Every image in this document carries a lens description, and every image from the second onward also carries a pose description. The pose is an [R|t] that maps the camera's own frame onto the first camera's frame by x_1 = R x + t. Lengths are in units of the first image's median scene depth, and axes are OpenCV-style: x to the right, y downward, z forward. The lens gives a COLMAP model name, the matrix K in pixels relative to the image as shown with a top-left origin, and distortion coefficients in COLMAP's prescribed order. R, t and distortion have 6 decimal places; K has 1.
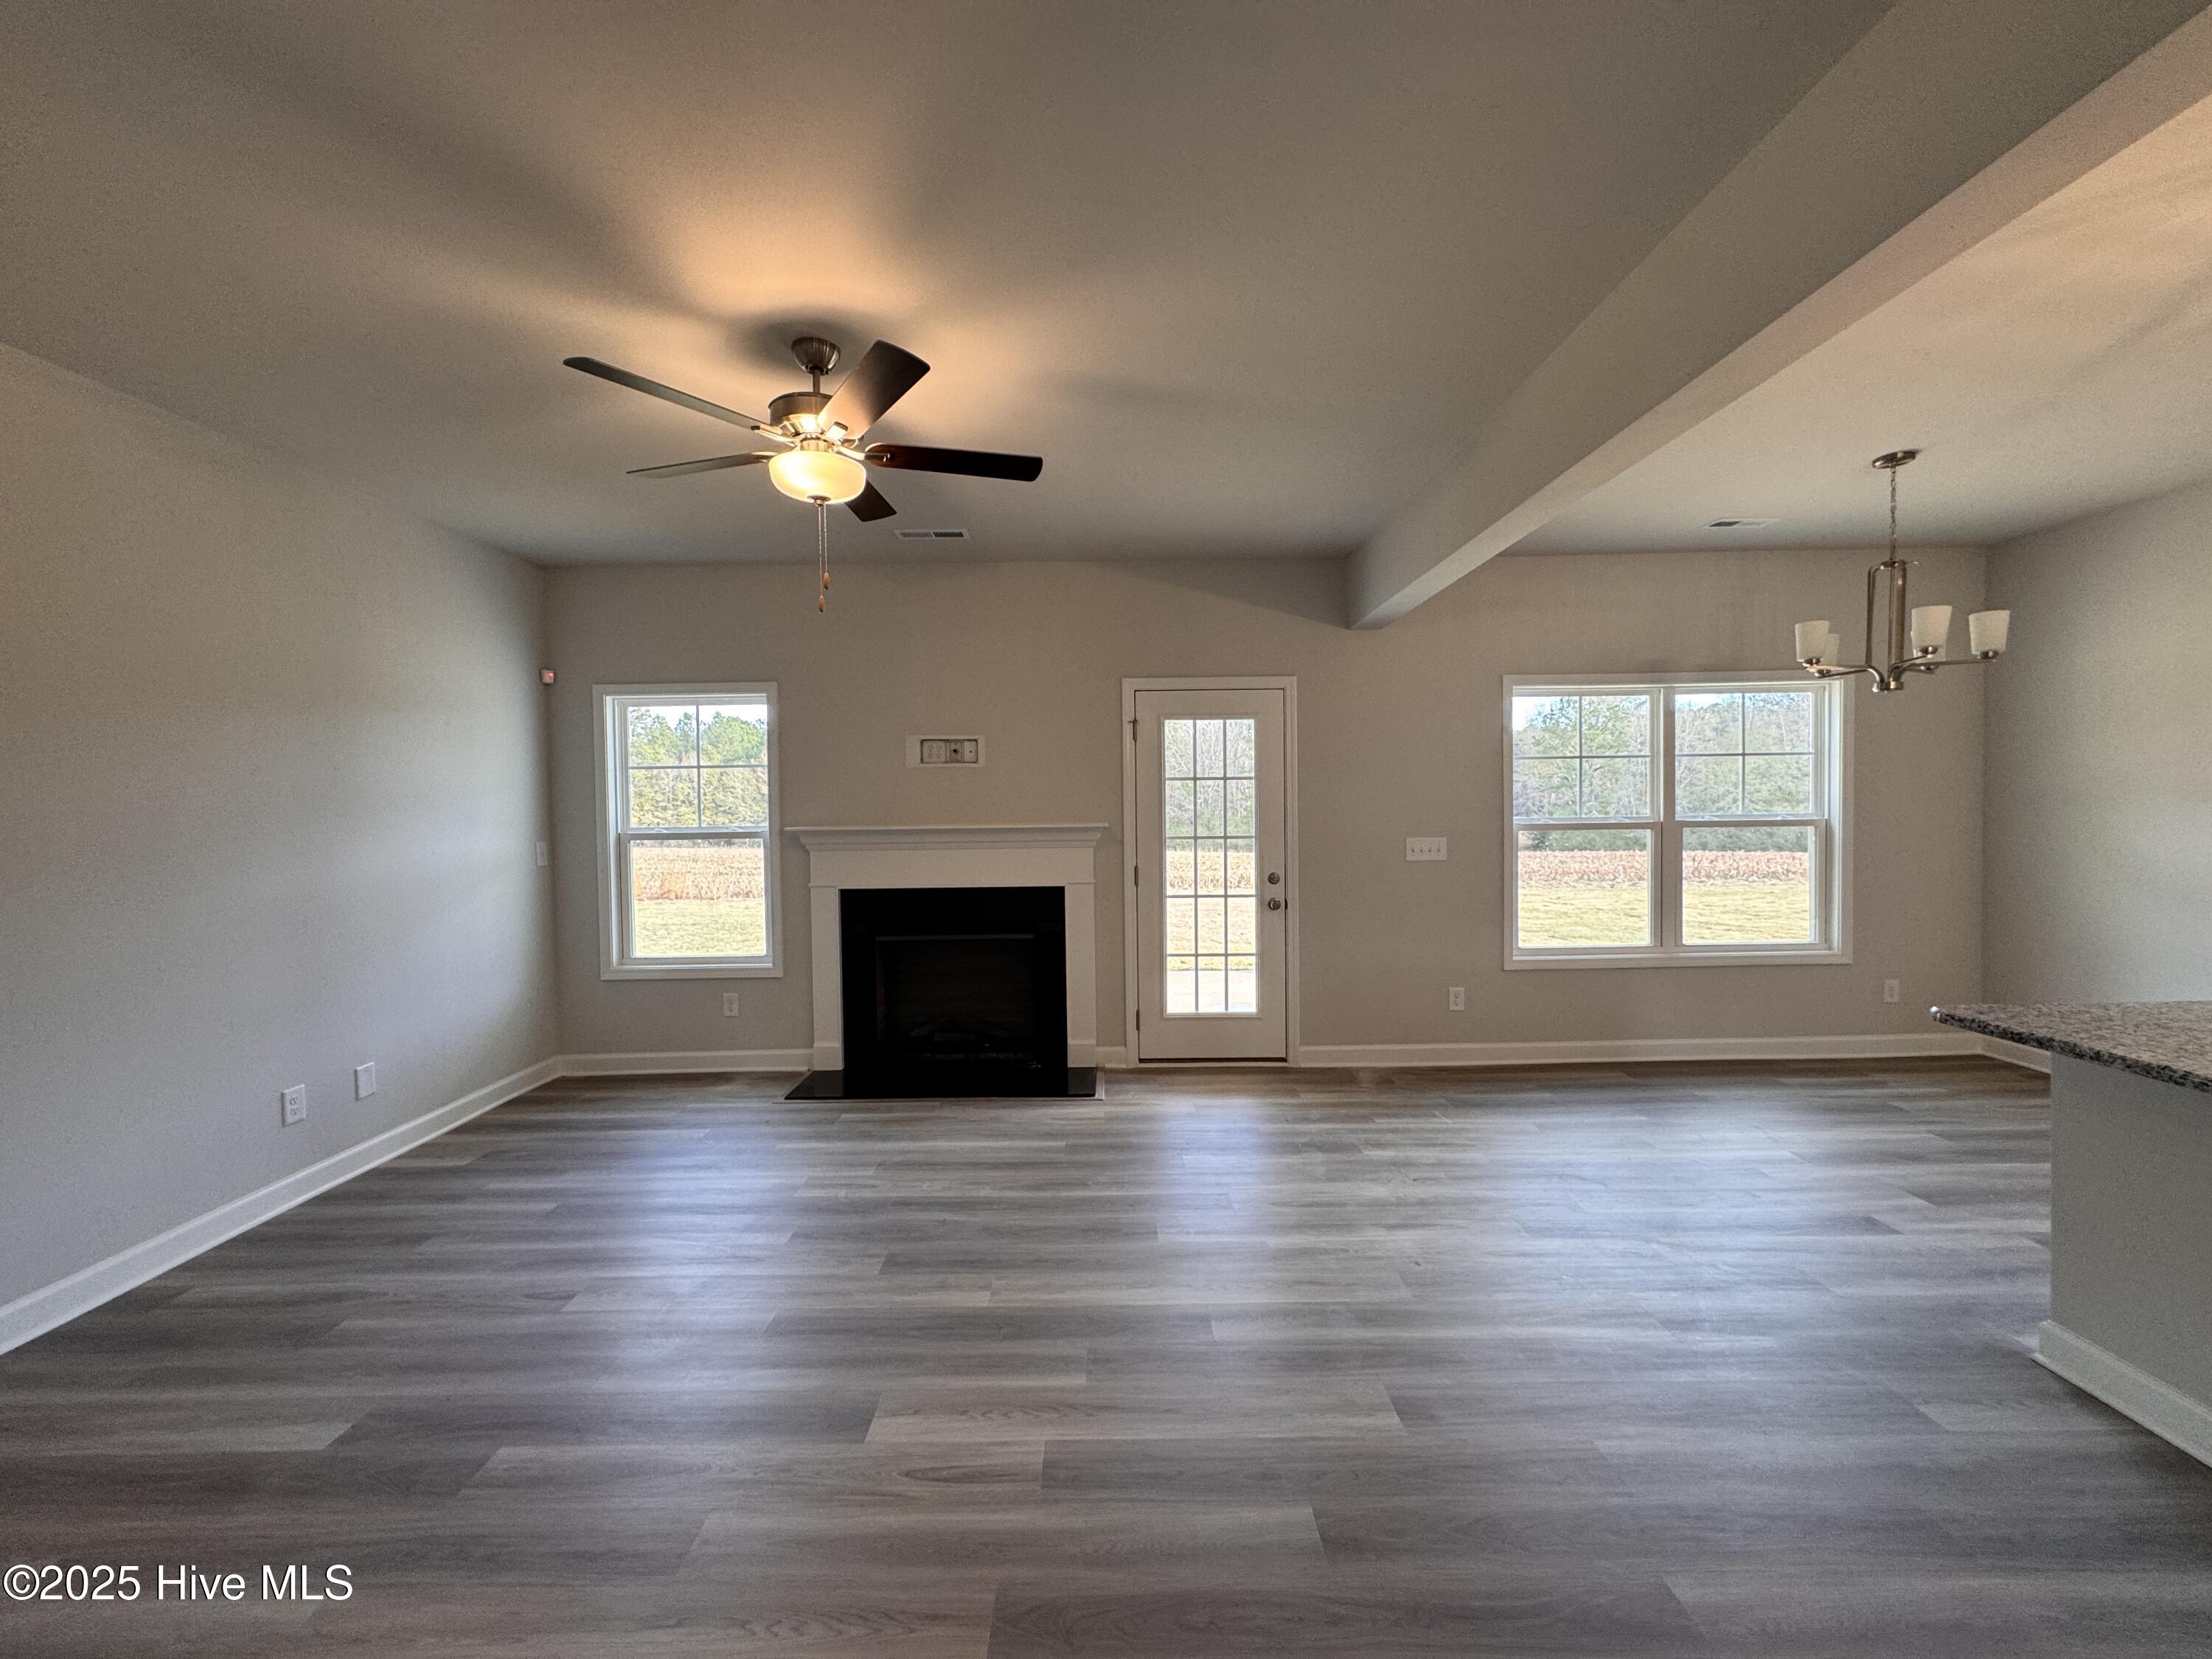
lens RADIAL K [[886.9, 0, 1101.2], [0, 886.9, 823.6], [0, 0, 1]] dist [-0.001904, 0.000595]
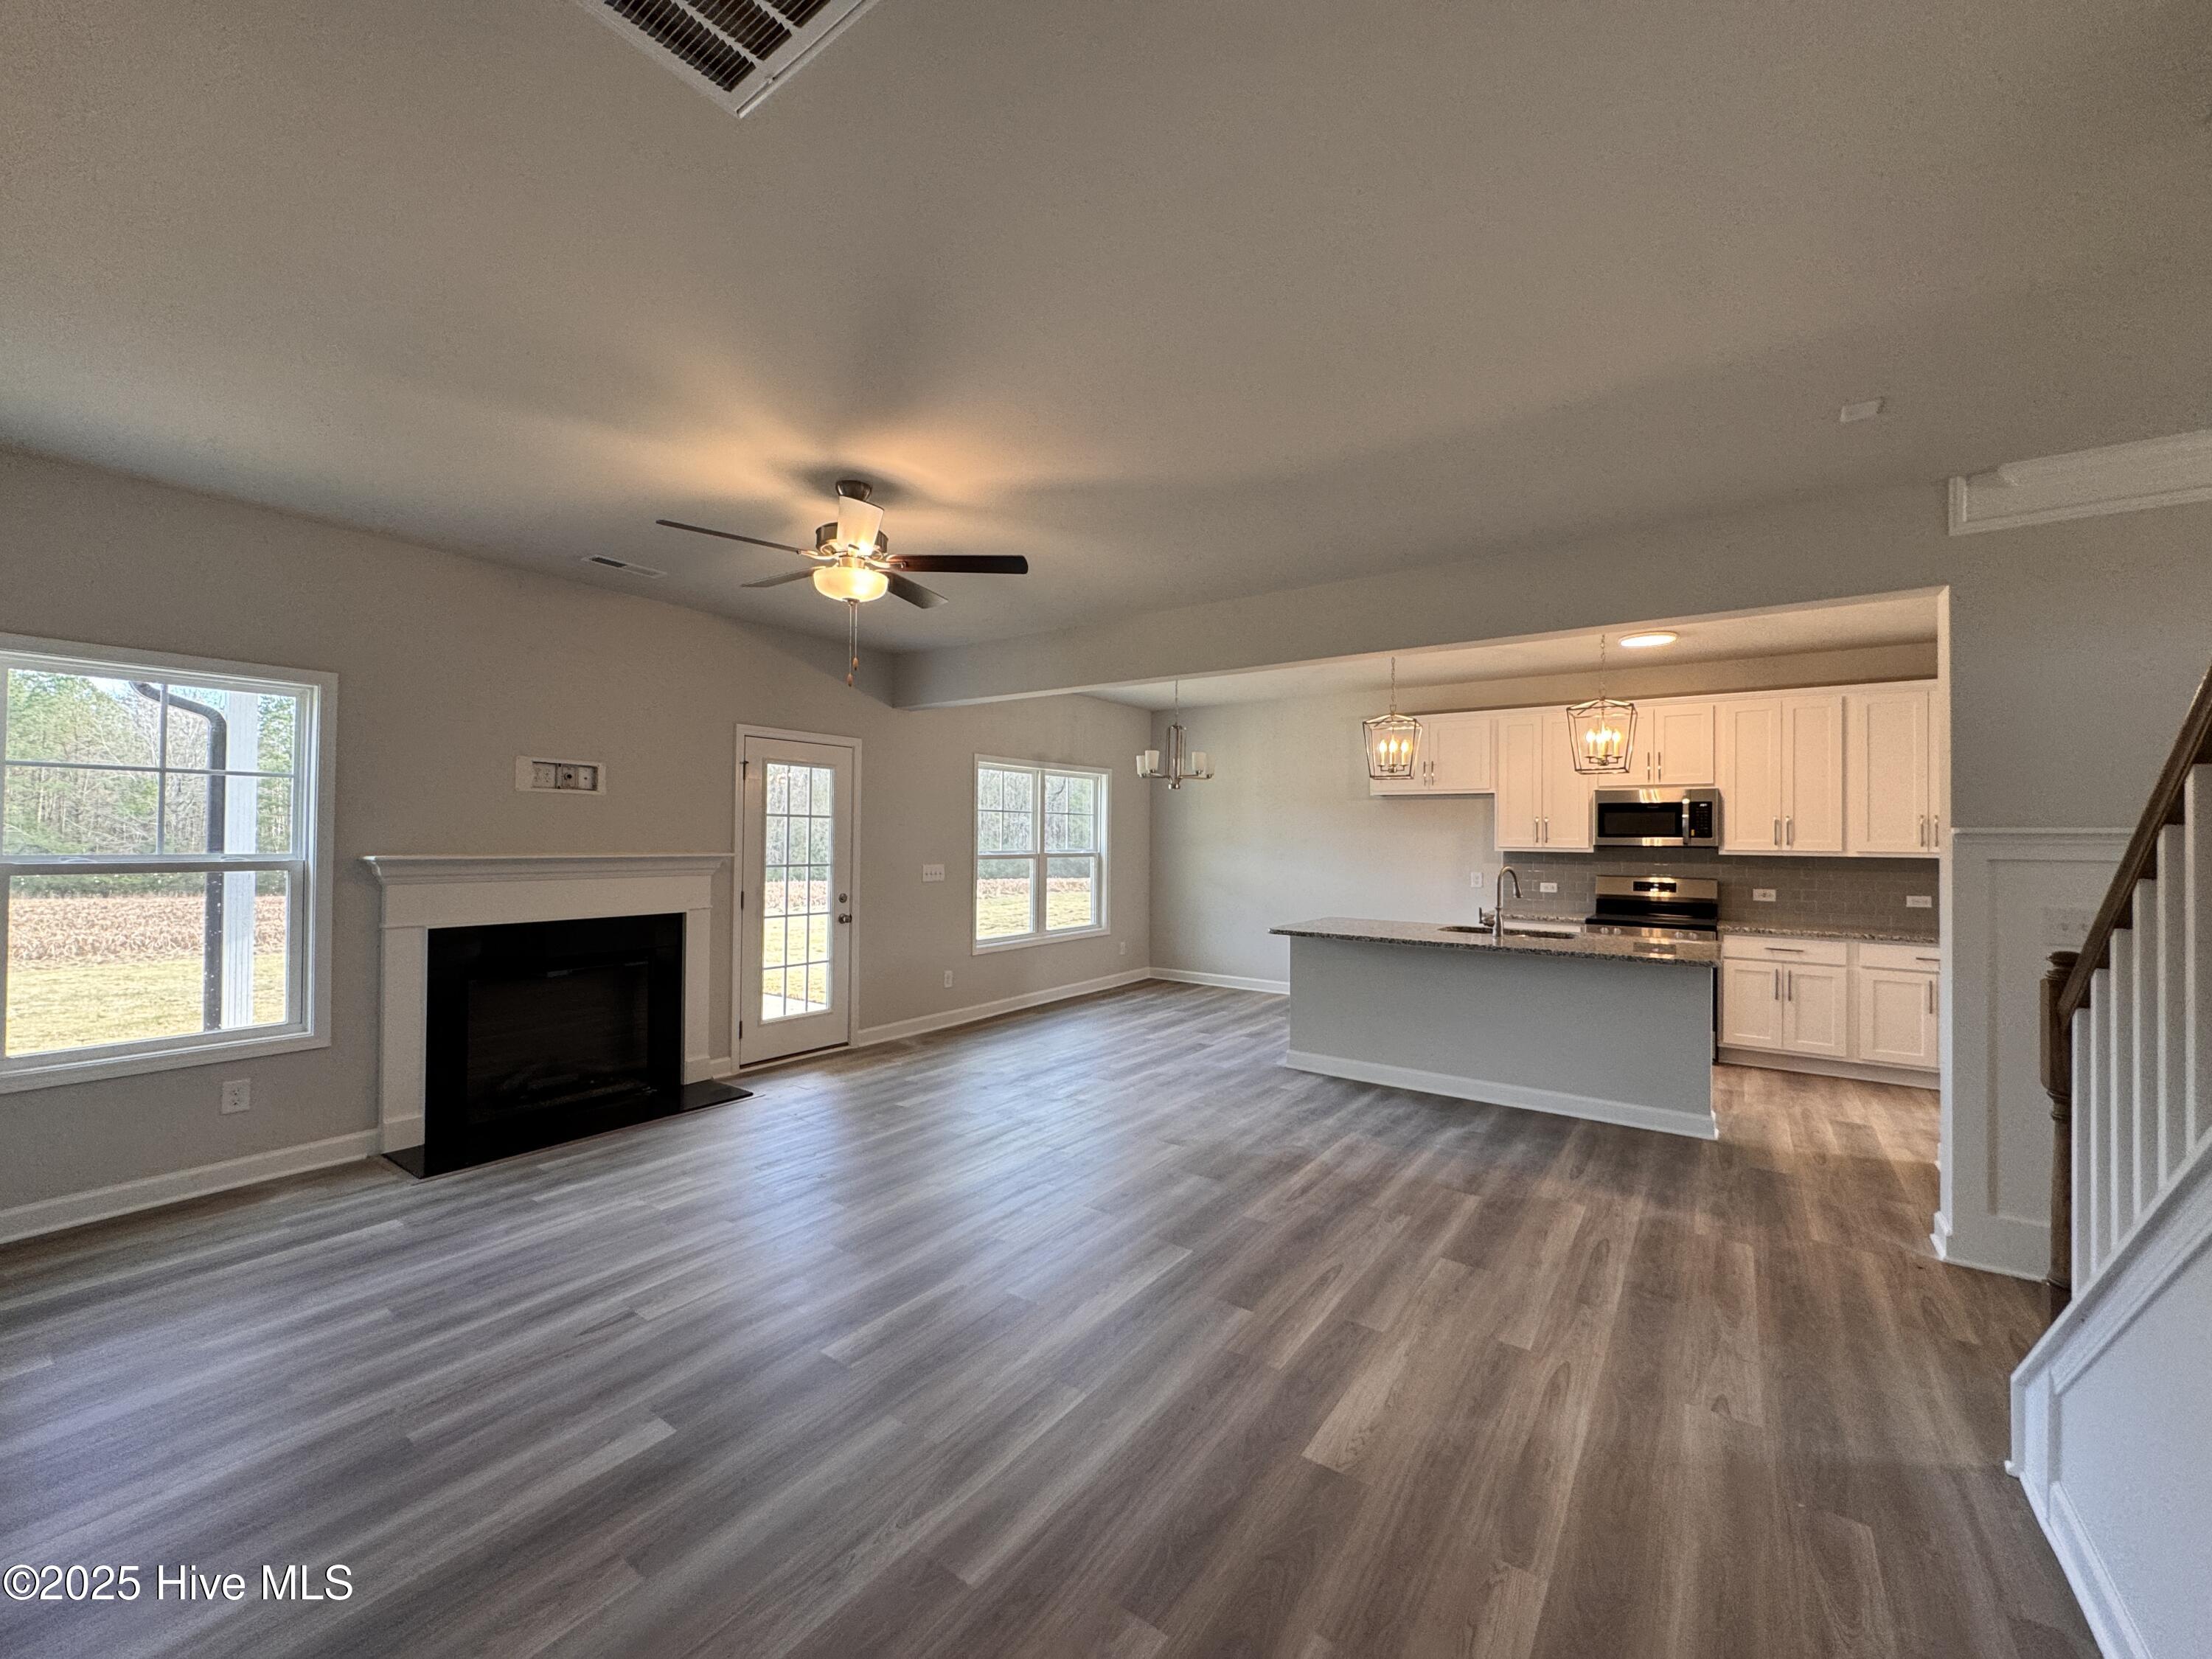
lens RADIAL K [[886.9, 0, 1113.7], [0, 886.9, 828.7], [0, 0, 1]] dist [-0.001904, 0.000595]
pose [[0.572744, 0.027508, 0.819273, -0.614119], [-0.000909, 0.999457, -0.032922, 0.004959], [-0.819734, 0.018111, 0.572458, -0.025993]]
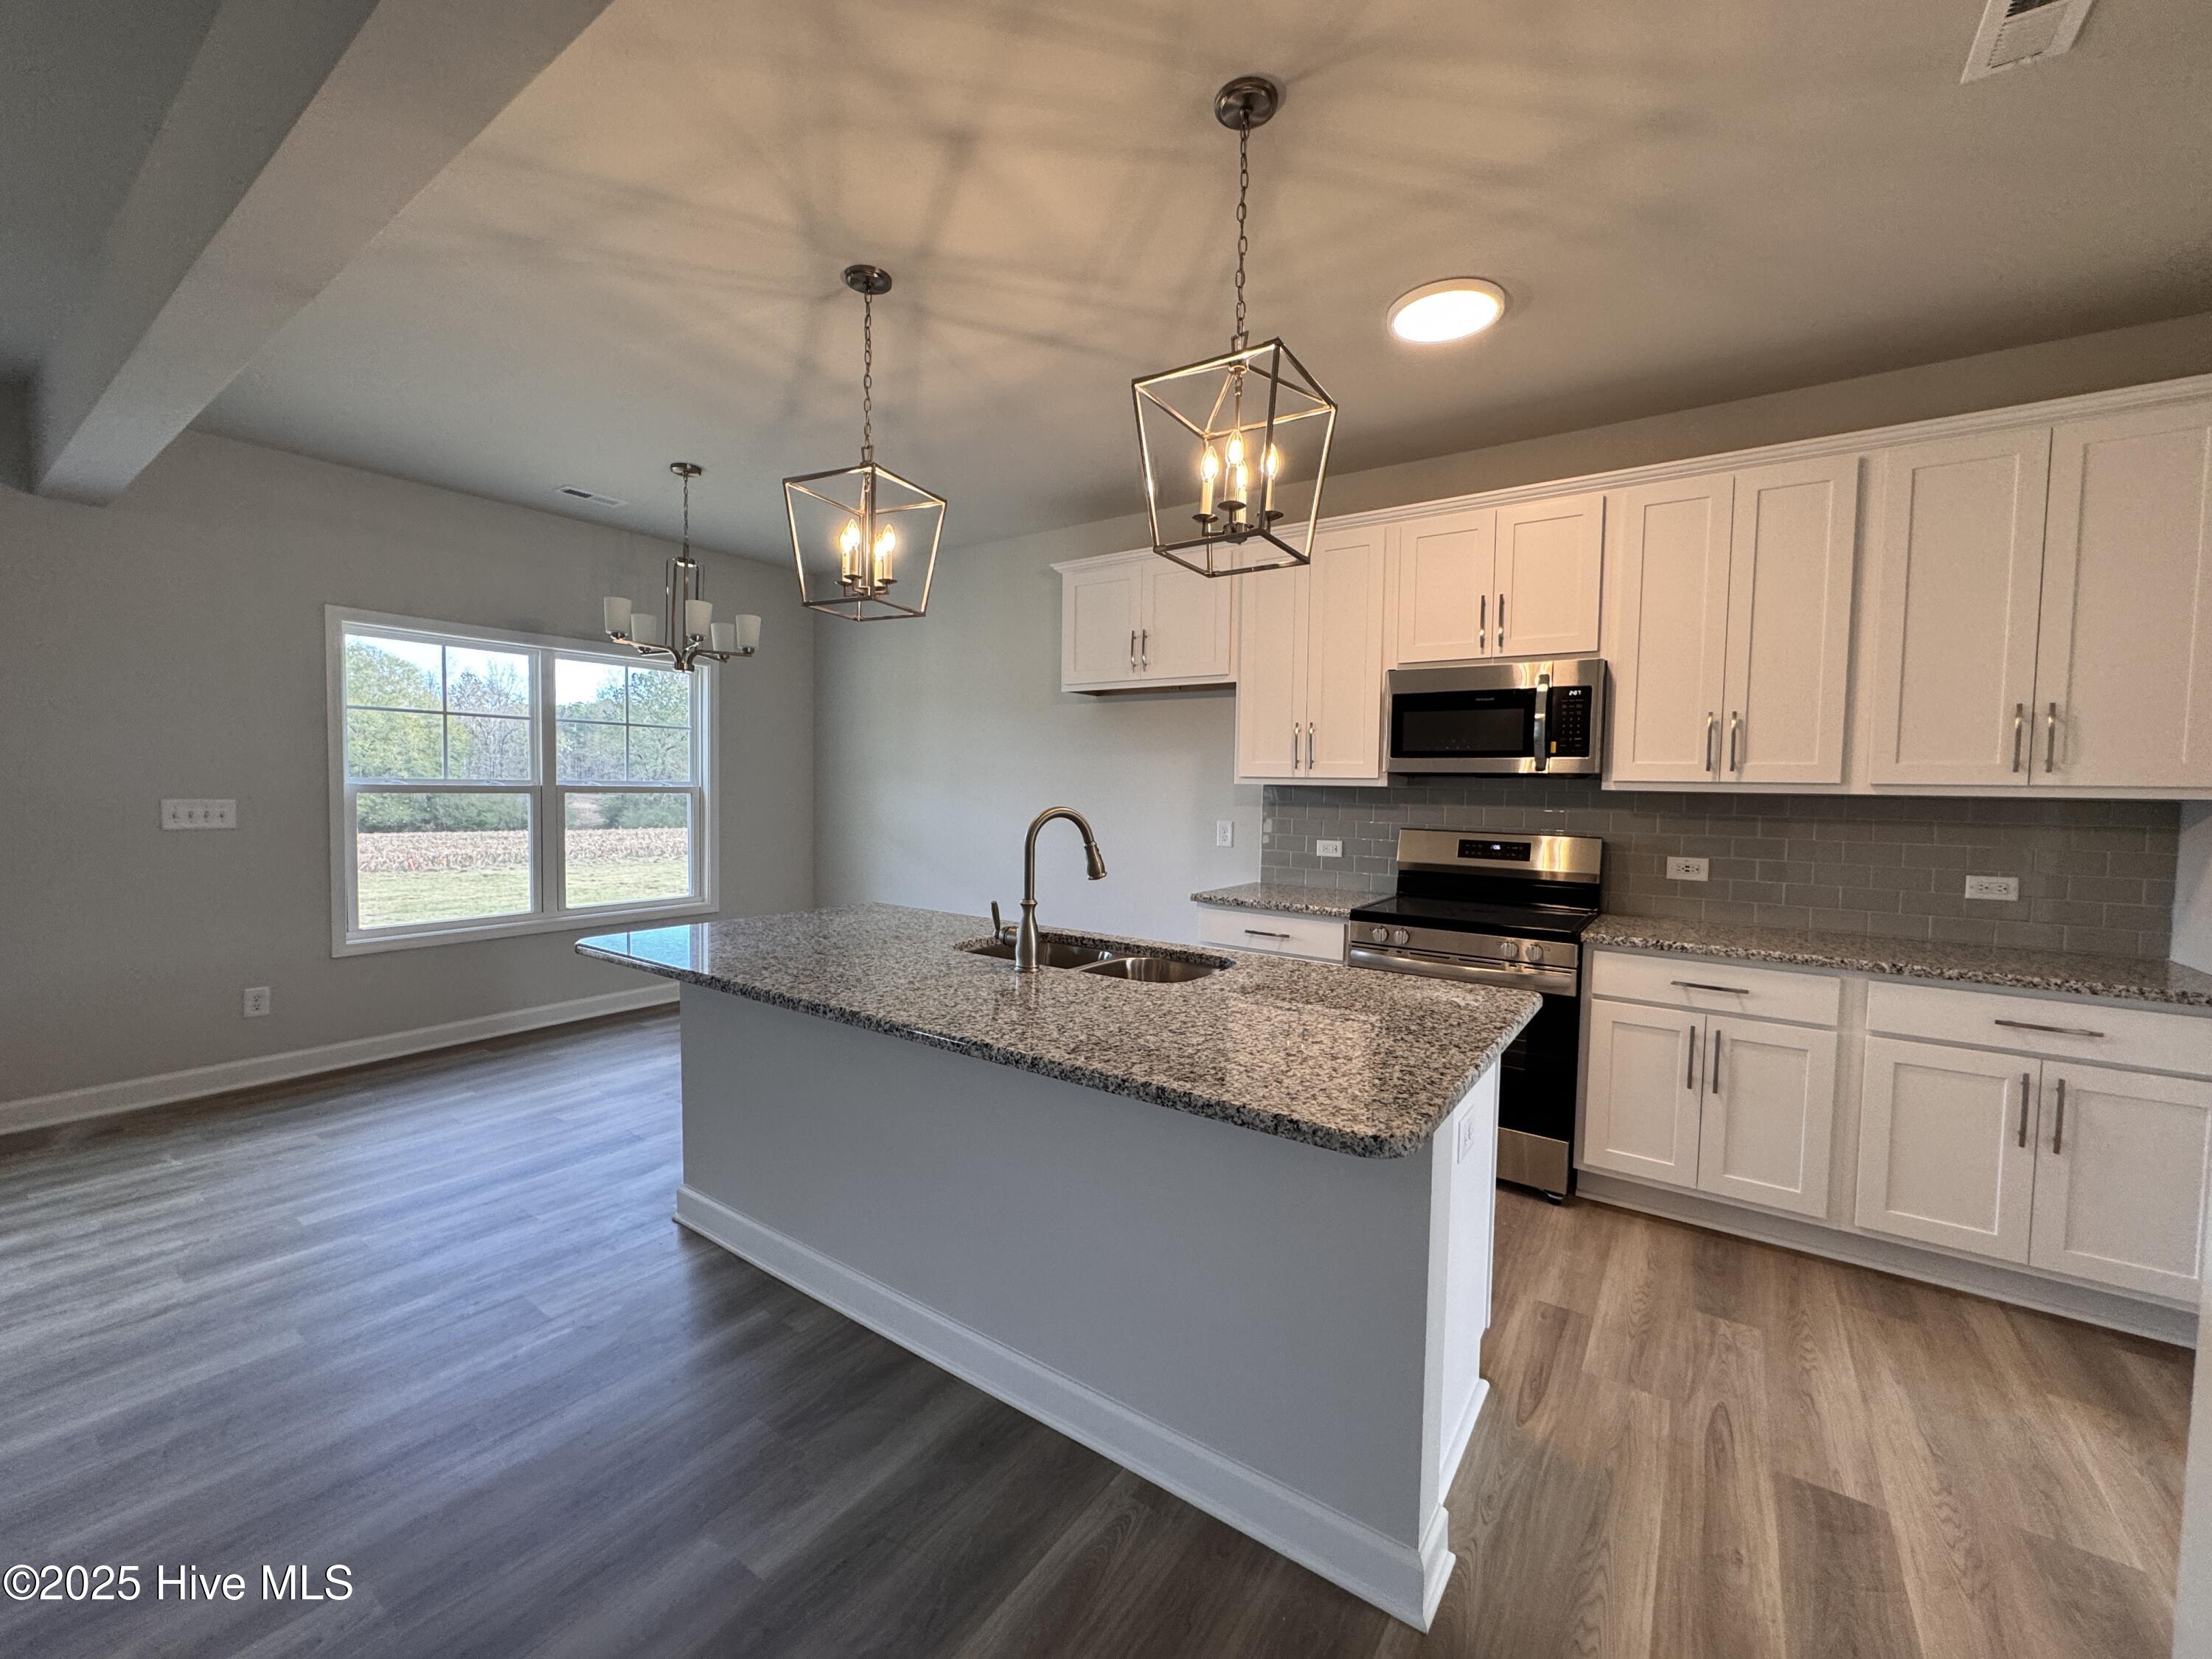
lens RADIAL K [[886.9, 0, 1110.6], [0, 886.9, 827.3], [0, 0, 1]] dist [-0.001904, 0.000595]
pose [[0.567307, -0.015904, 0.823353, 0.184040], [-0.008580, 0.999645, 0.025221, 0.013719], [-0.823462, -0.021372, 0.566969, -0.083232]]
